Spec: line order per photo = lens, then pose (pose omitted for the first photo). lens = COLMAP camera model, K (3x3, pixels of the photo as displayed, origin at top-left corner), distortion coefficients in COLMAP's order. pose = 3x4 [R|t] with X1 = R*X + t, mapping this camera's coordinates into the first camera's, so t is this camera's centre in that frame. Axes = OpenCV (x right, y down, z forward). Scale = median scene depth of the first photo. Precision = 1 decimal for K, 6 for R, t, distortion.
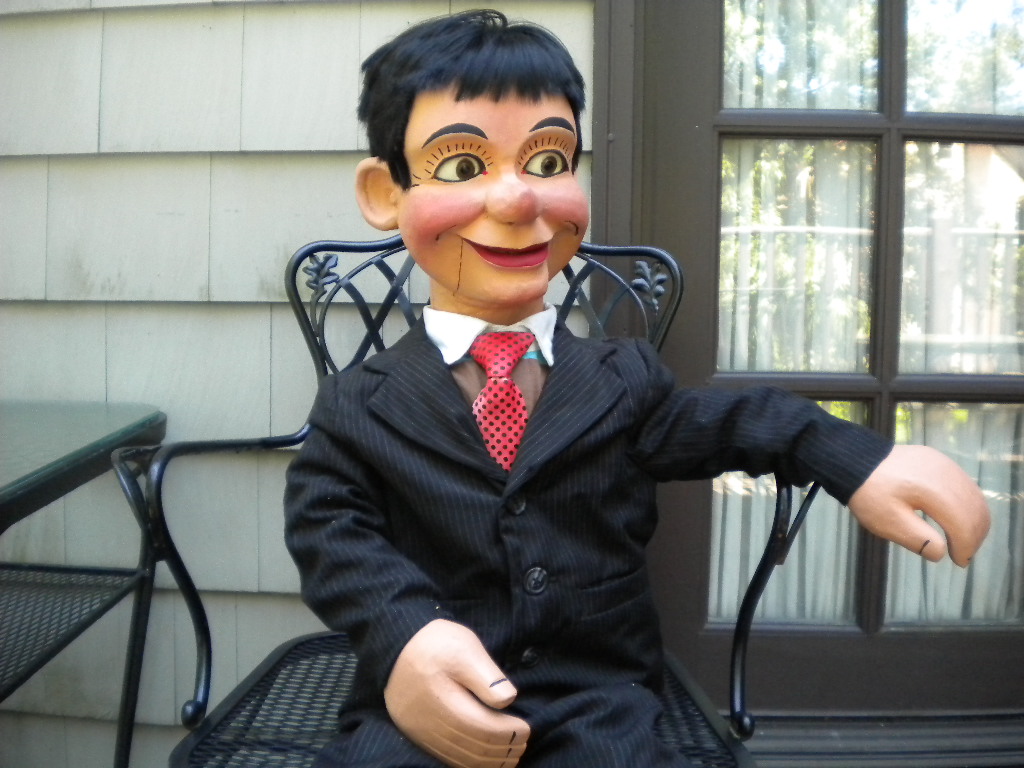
lens RADIAL K [[1077.9, 0, 511.3], [0, 1077.9, 376.8], [0, 0, 1]] dist [-0.046966, -0.202923]
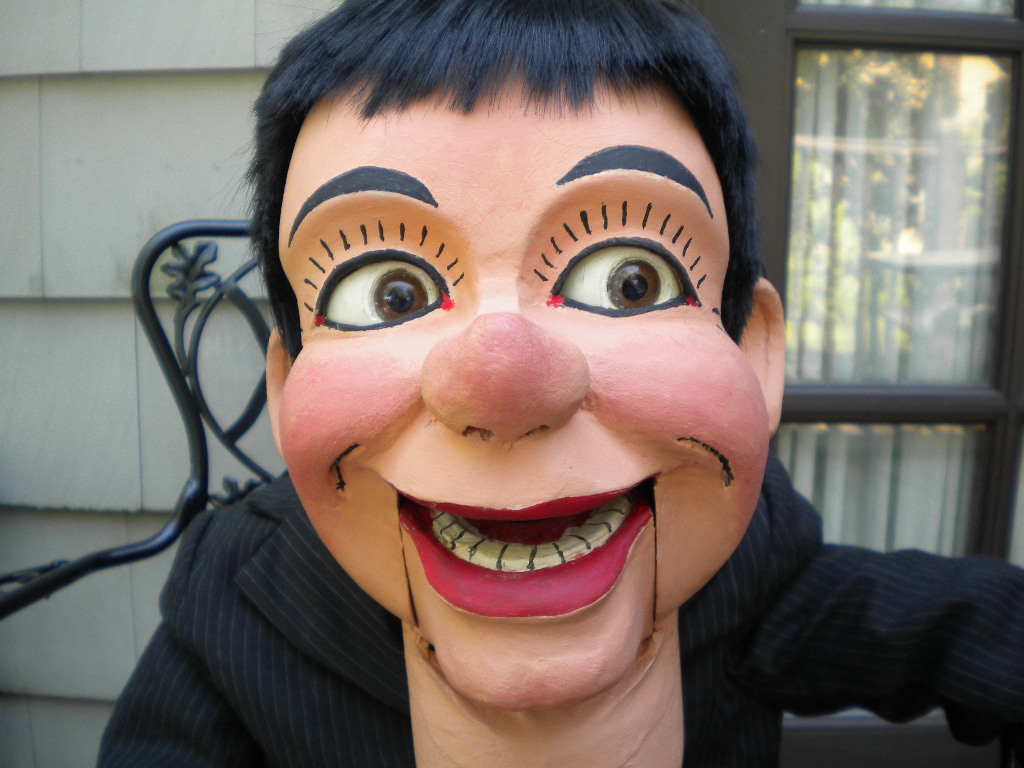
lens RADIAL K [[1077.9, 0, 511.3], [0, 1077.9, 376.8], [0, 0, 1]] dist [-0.046966, -0.202923]
pose [[0.942651, -0.025710, -0.332789, 0.113393], [-0.067854, 0.961448, -0.266482, -0.066243], [0.326810, 0.273781, 0.904566, 0.652848]]
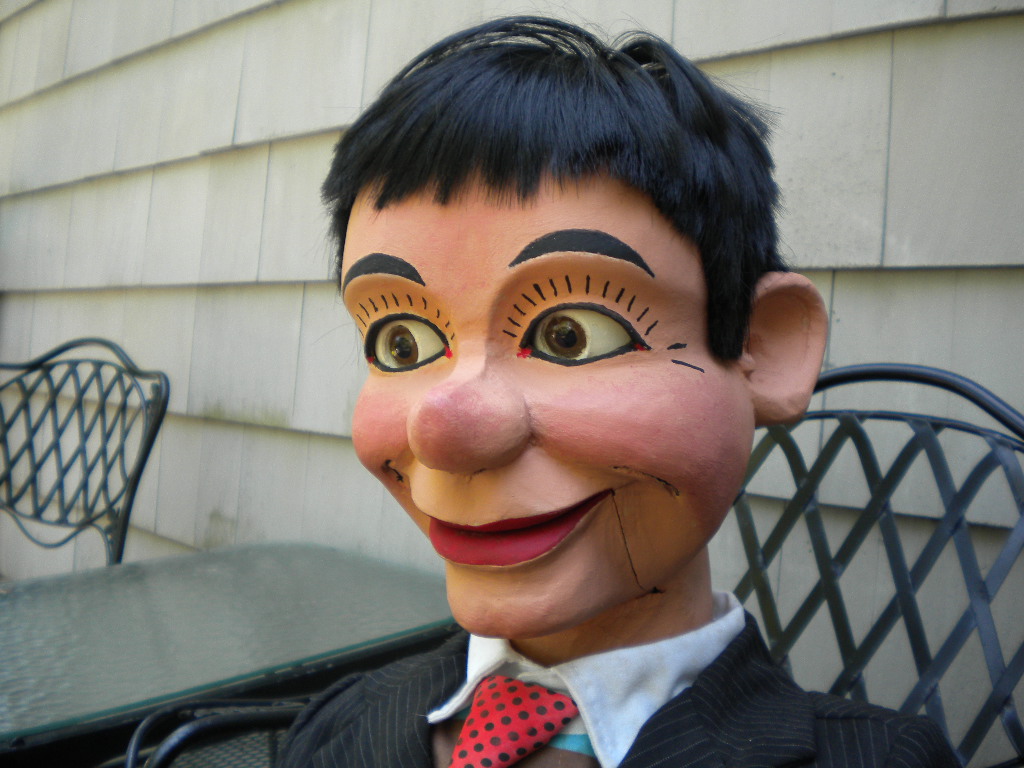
lens RADIAL K [[1077.9, 0, 511.3], [0, 1077.9, 376.8], [0, 0, 1]] dist [-0.046966, -0.202923]
pose [[0.760300, 0.039867, -0.648347, 0.291969], [-0.098309, 0.993680, -0.054182, -0.150088], [0.642089, 0.104933, 0.759414, 0.631937]]
